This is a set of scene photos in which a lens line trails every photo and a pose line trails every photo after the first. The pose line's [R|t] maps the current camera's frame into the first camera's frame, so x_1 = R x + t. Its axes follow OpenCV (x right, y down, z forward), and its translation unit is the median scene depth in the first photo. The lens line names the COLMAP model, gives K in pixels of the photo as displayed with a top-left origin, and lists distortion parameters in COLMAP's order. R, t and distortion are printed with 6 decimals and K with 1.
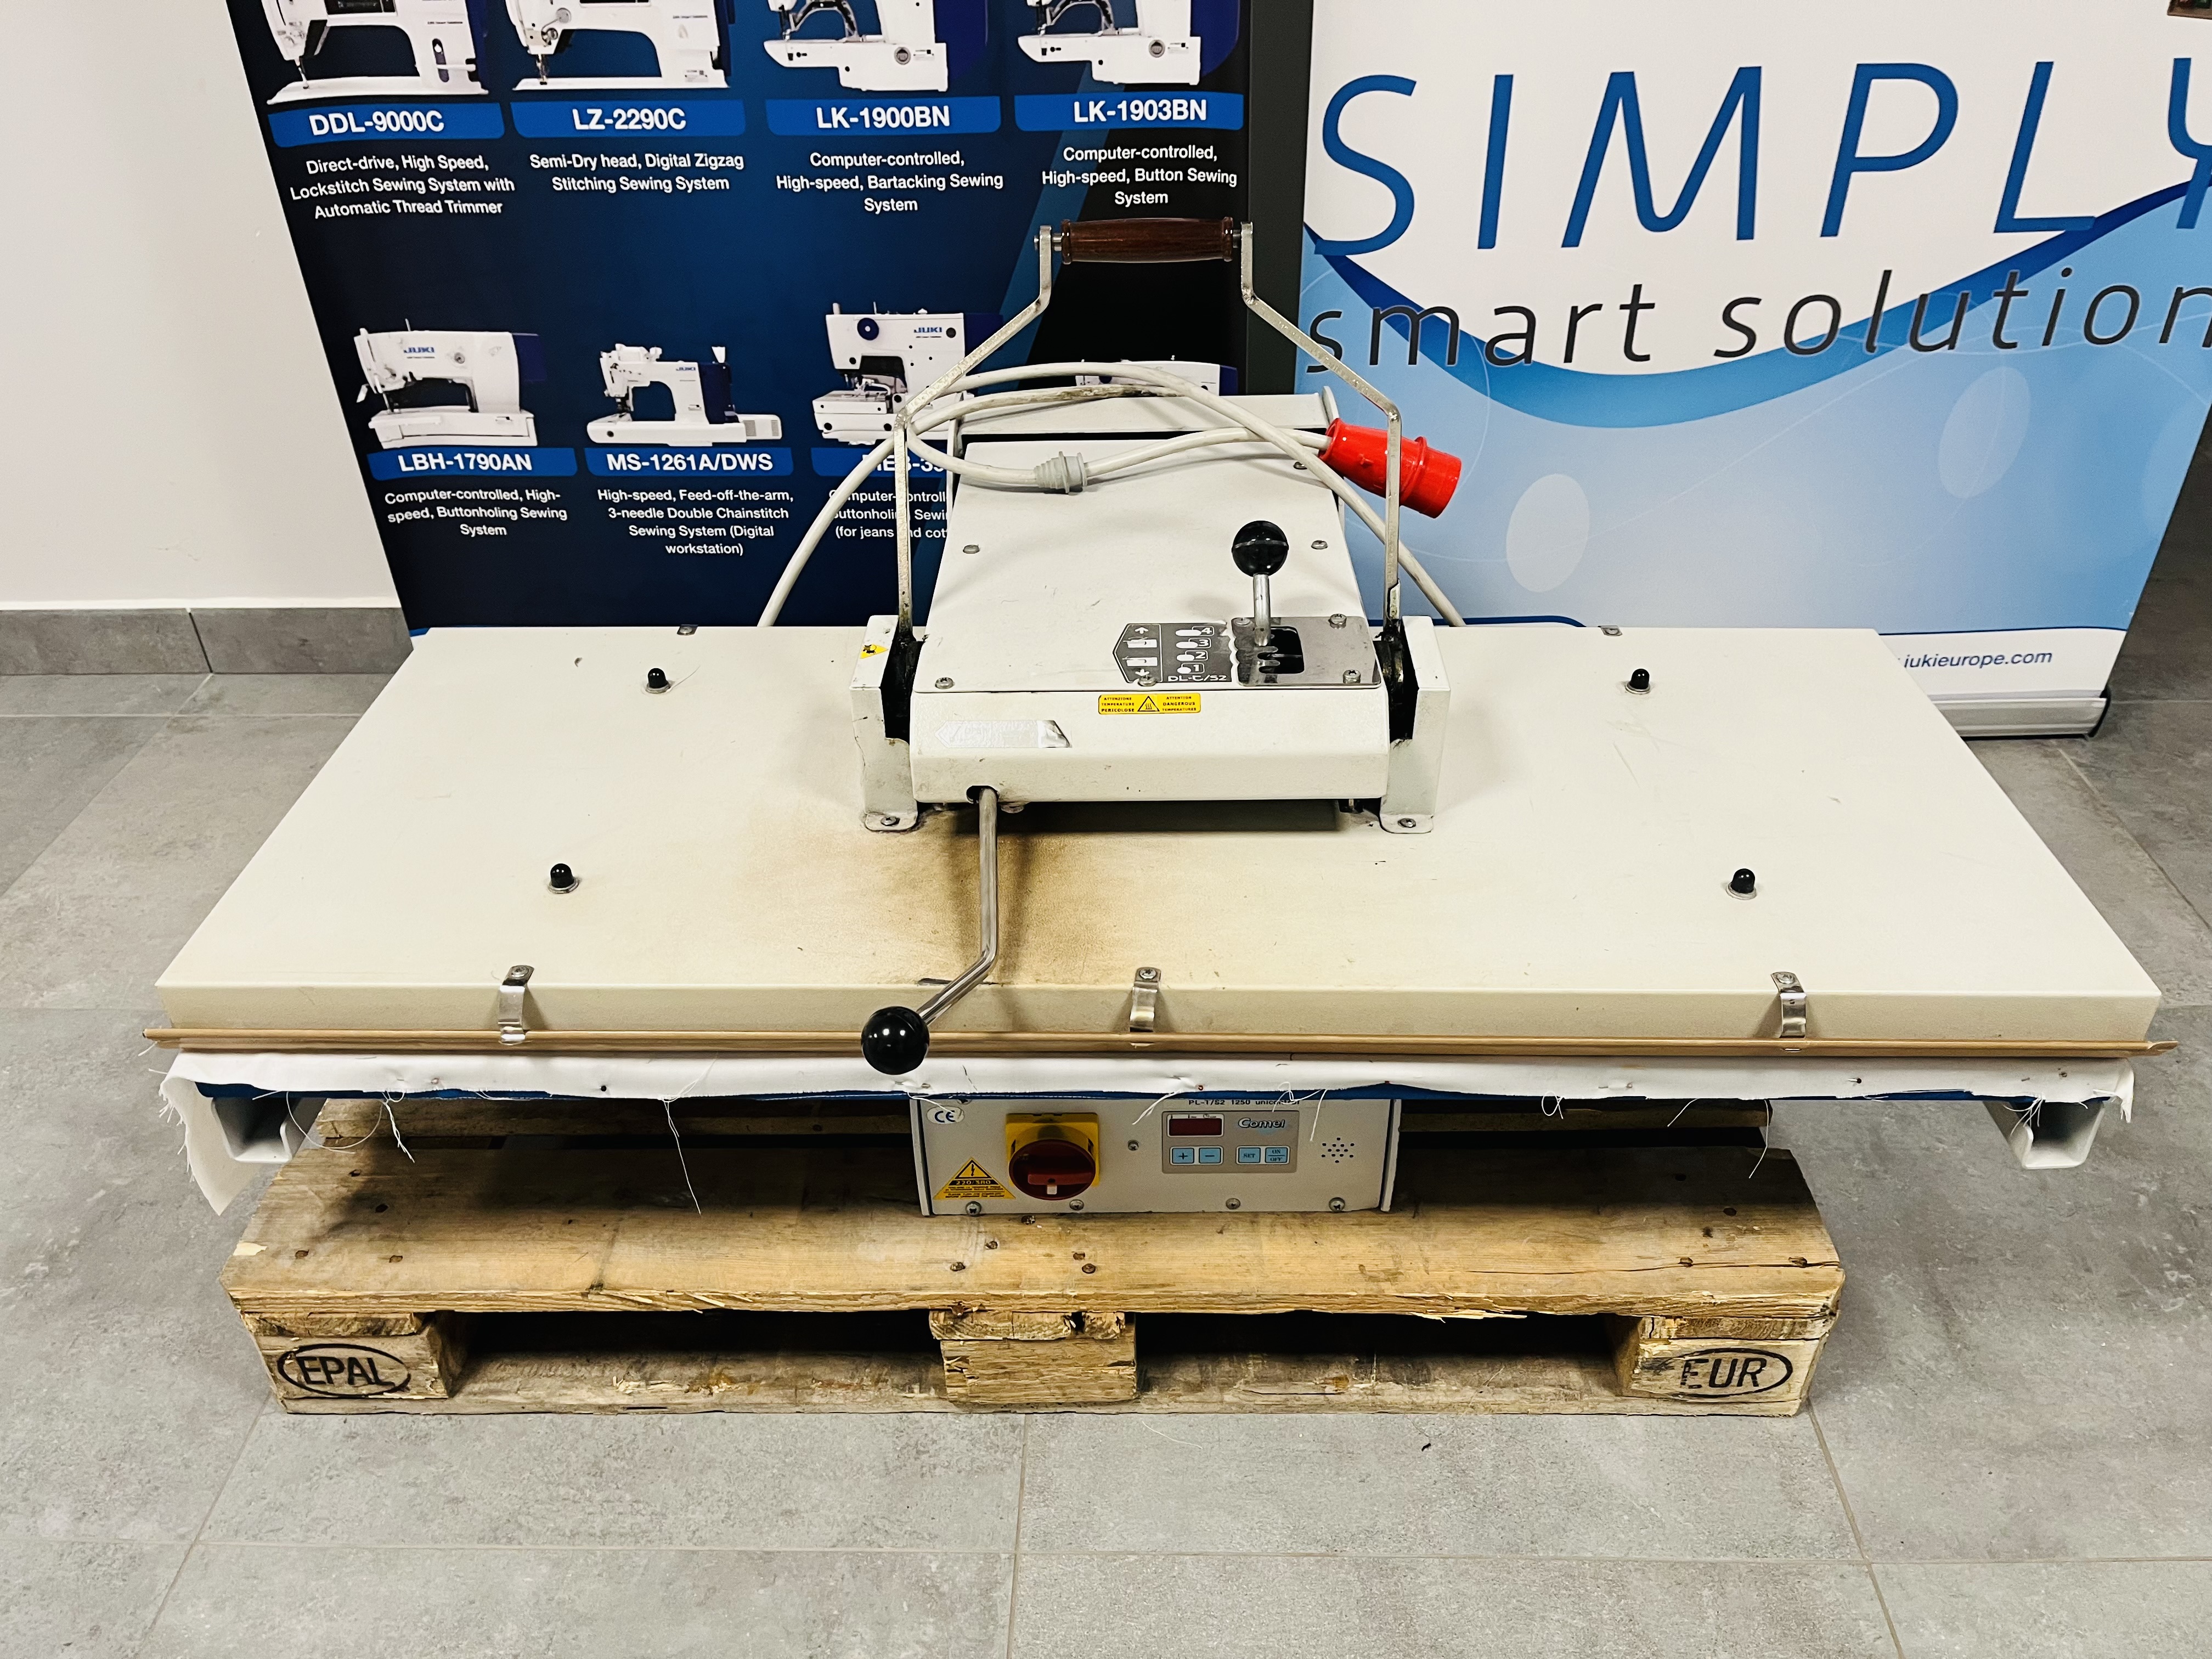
lens RADIAL K [[1654.6, 0, 1106.0], [0, 1654.6, 829.5], [0, 0, 1]] dist [0.065664, -0.084752]
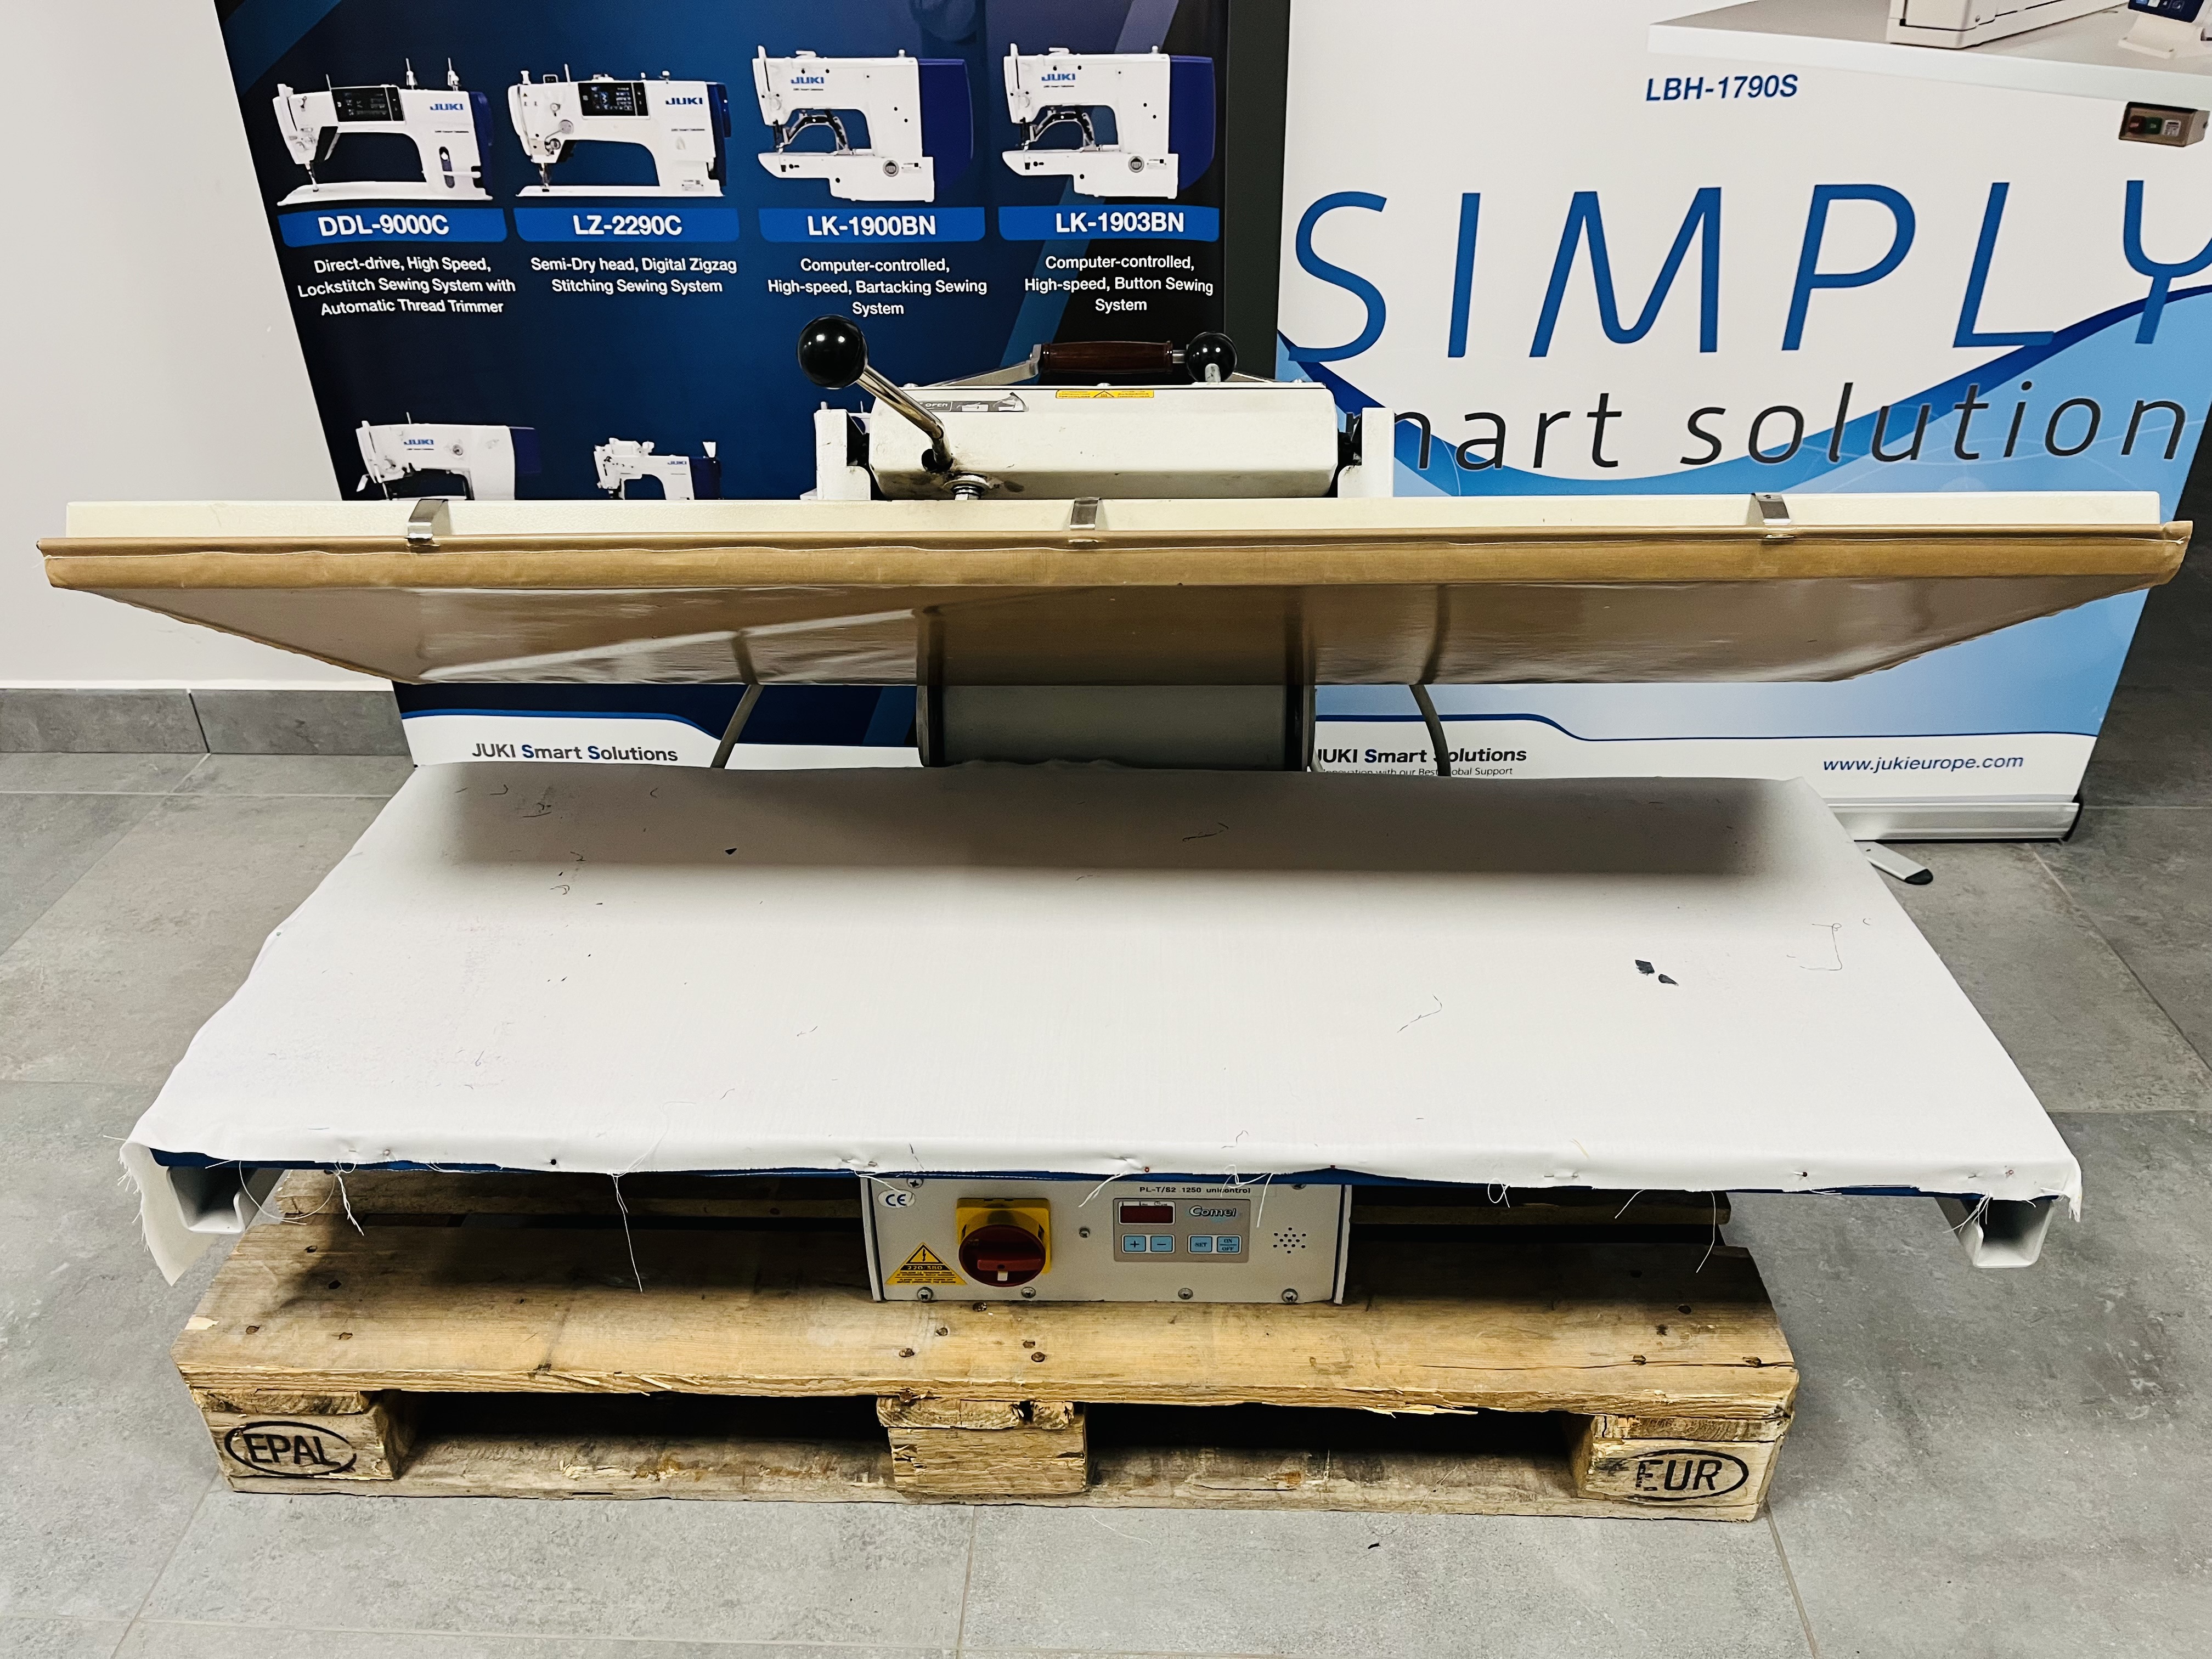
lens RADIAL K [[1654.6, 0, 1106.0], [0, 1654.6, 829.5], [0, 0, 1]] dist [0.065664, -0.084752]
pose [[0.999866, 0.013843, -0.008701, 0.032865], [-0.014318, 0.998264, -0.057129, 0.005192], [0.007895, 0.057246, 0.998329, -0.011934]]
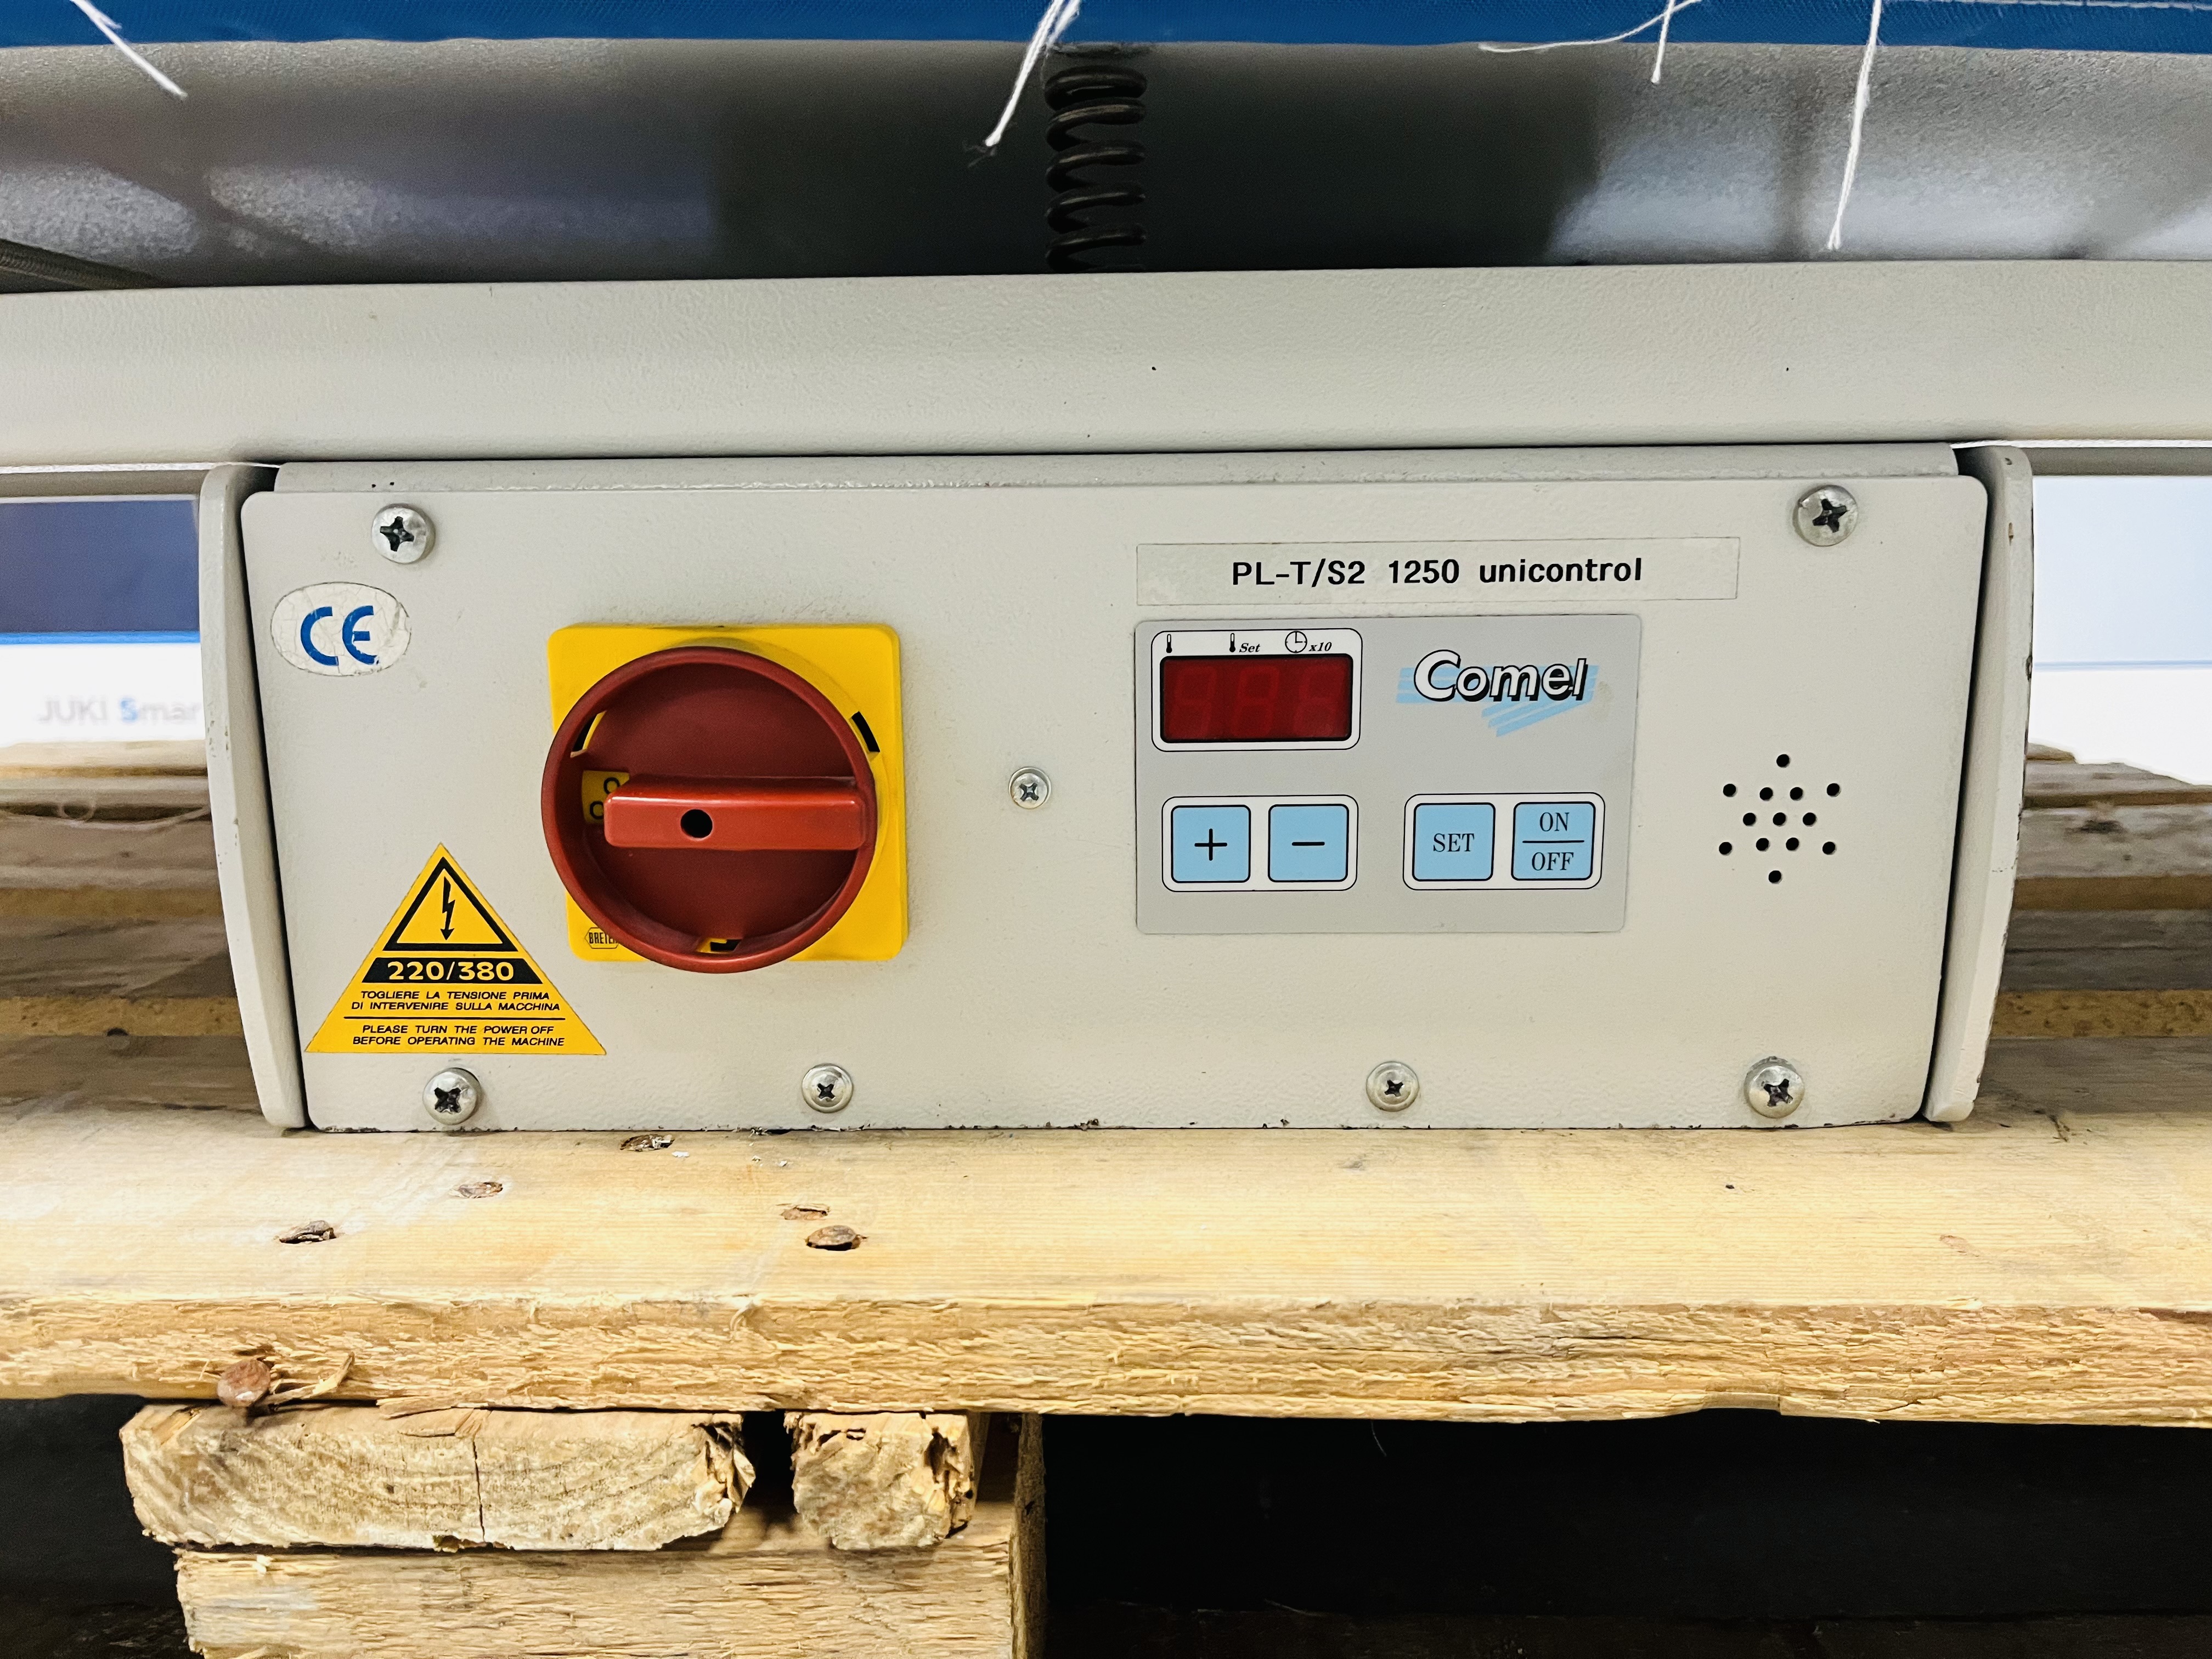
lens RADIAL K [[1684.1, 0, 1106.0], [0, 1684.1, 829.5], [0, 0, 1]] dist [0.056591, -0.096896]
pose [[0.999899, 0.013480, -0.004502, 0.028757], [-0.014147, 0.913830, -0.405851, 0.294910], [-0.001356, 0.405874, 0.913928, 0.710384]]
